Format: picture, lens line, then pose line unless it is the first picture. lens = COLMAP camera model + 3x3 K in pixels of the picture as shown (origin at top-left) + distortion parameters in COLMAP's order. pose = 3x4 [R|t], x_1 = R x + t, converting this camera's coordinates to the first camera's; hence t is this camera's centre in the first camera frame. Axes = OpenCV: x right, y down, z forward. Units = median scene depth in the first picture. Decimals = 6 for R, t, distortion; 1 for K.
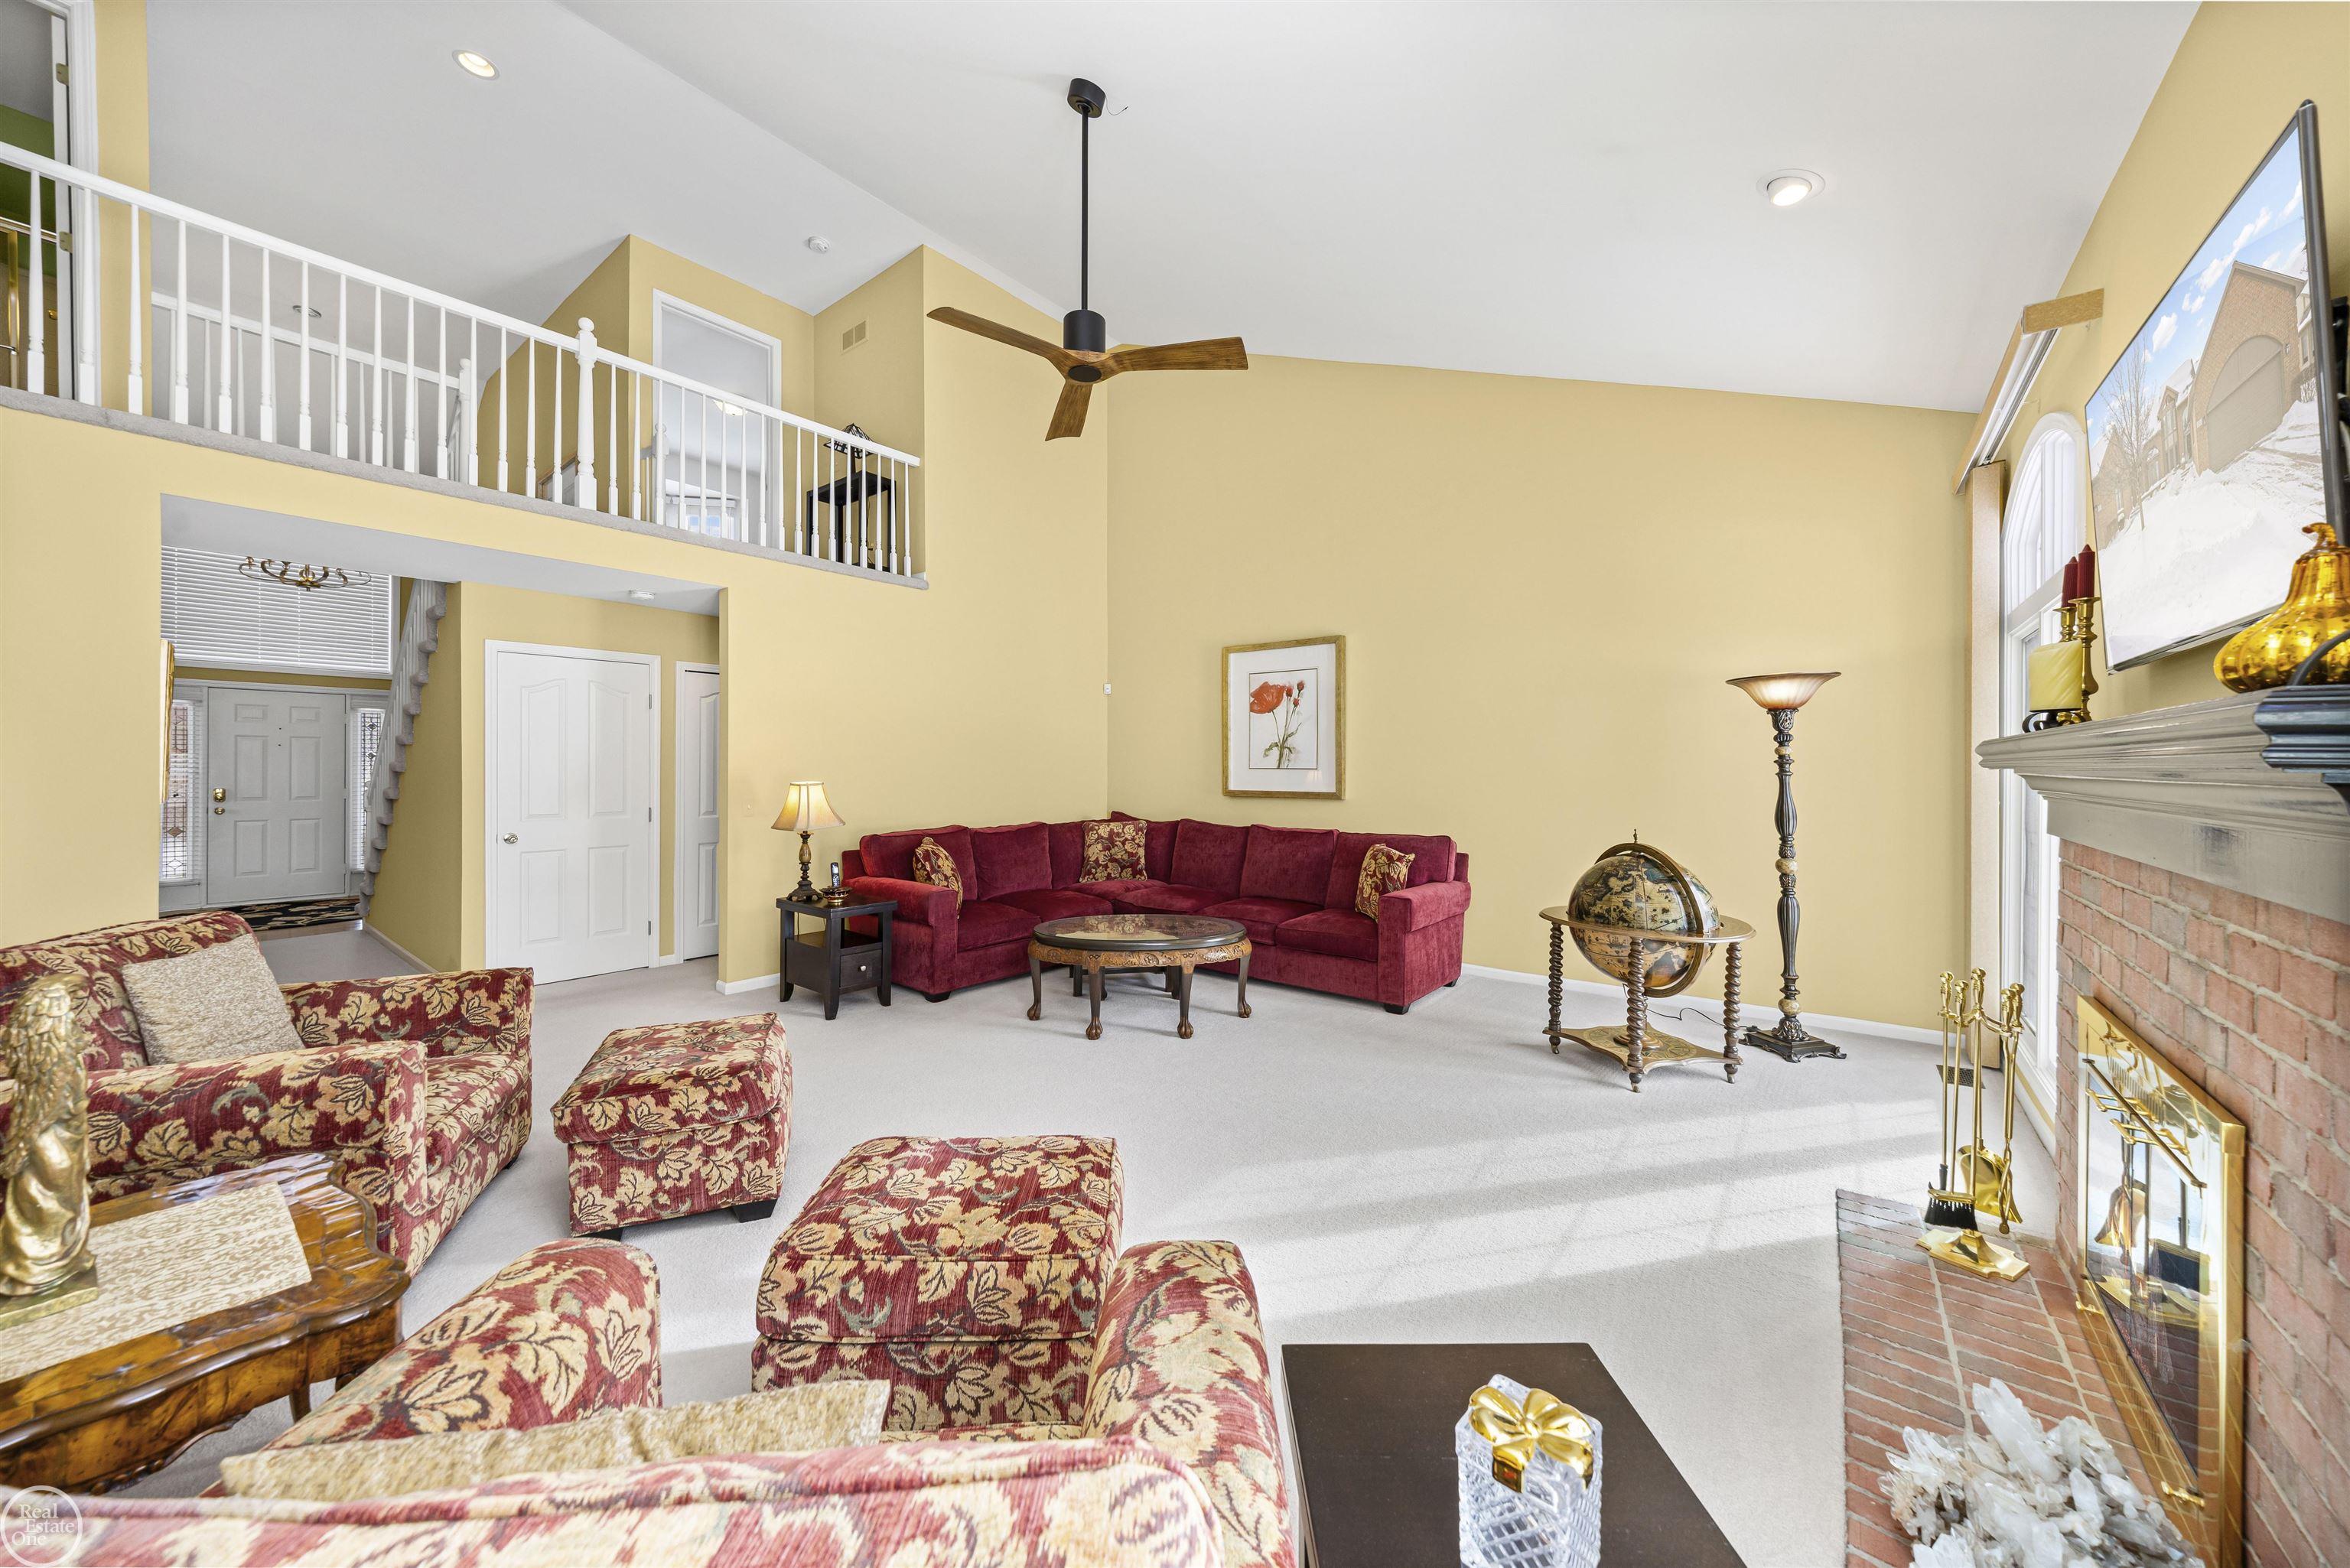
lens RADIAL K [[829.4, 0, 1153.2], [0, 829.4, 770.3], [0, 0, 1]] dist [-0.010780, -0.000227]
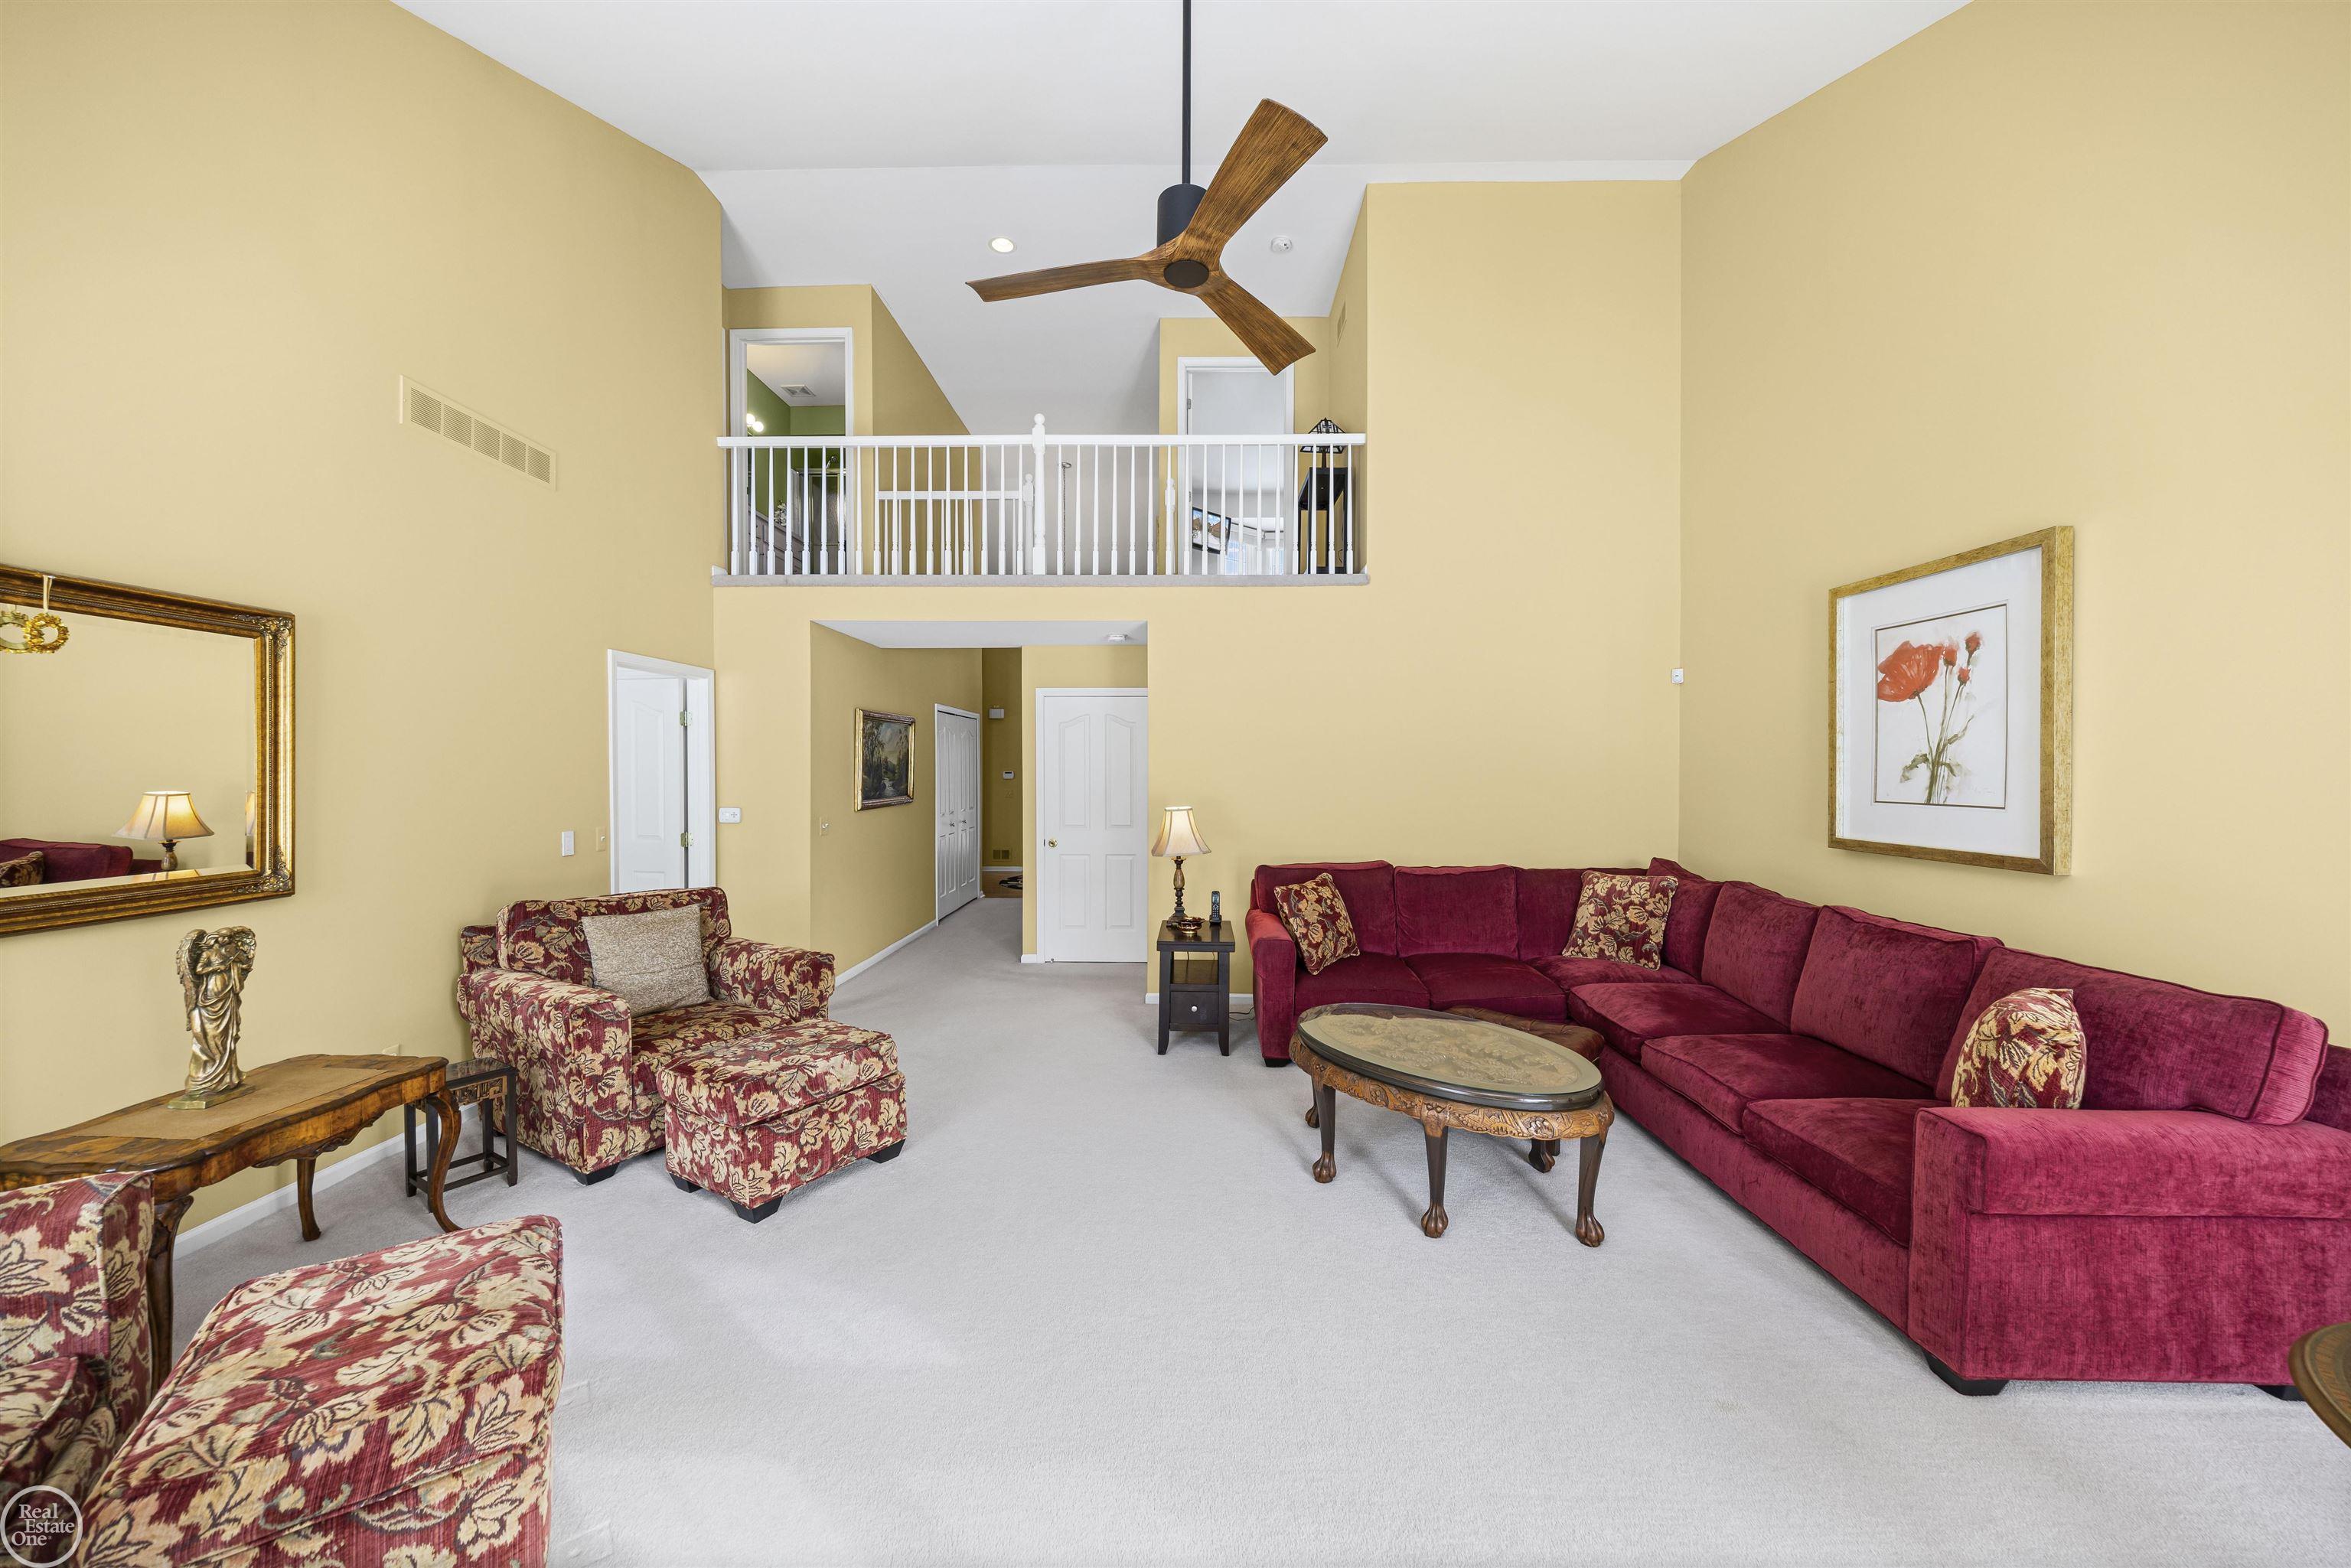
lens RADIAL K [[832.8, 0, 1164.4], [0, 832.8, 782.3], [0, 0, 1]] dist [-0.001938, -0.000970]
pose [[0.609097, 0.008573, -0.793049, 0.281091], [-0.004821, 0.999963, 0.007107, -0.017833], [0.793081, -0.000506, 0.609116, 0.299372]]
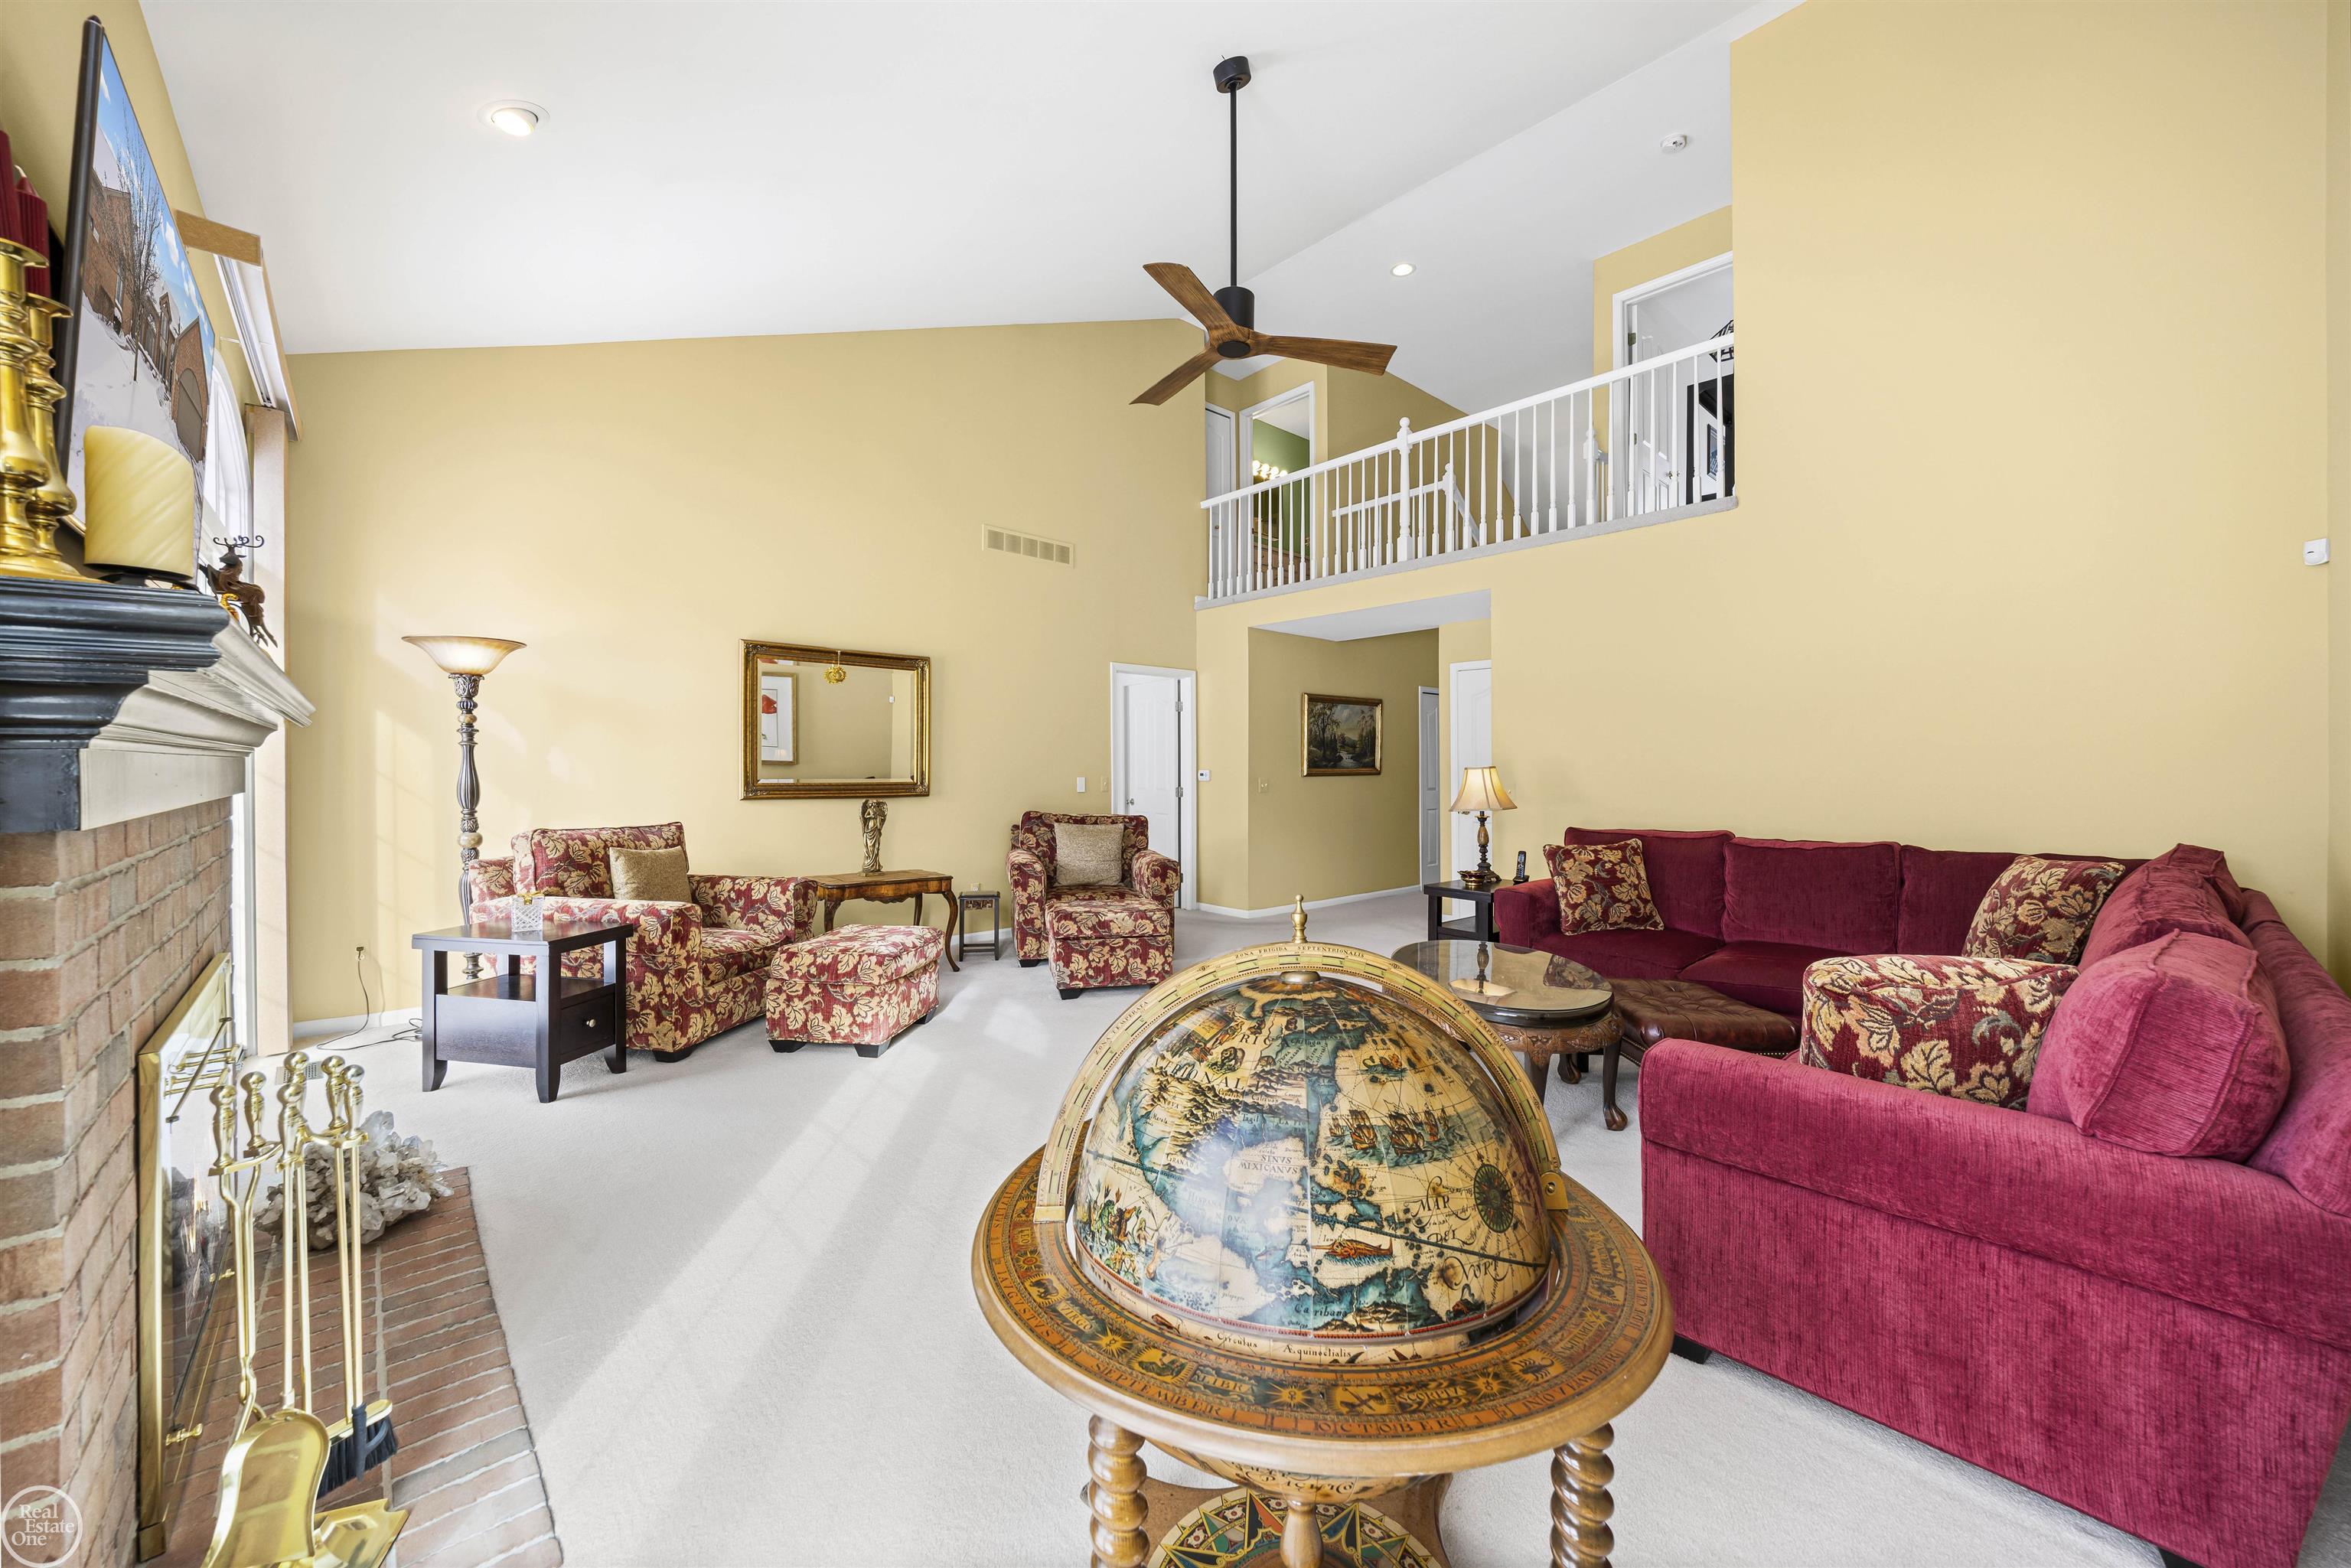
lens RADIAL K [[832.8, 0, 1168.2], [0, 832.8, 788.3], [0, 0, 1]] dist [-0.001938, -0.000970]
pose [[-0.136341, 0.022543, -0.990405, 0.522384], [-0.011283, 0.999641, 0.024306, 0.016588], [0.990598, 0.014488, -0.136038, 0.596625]]
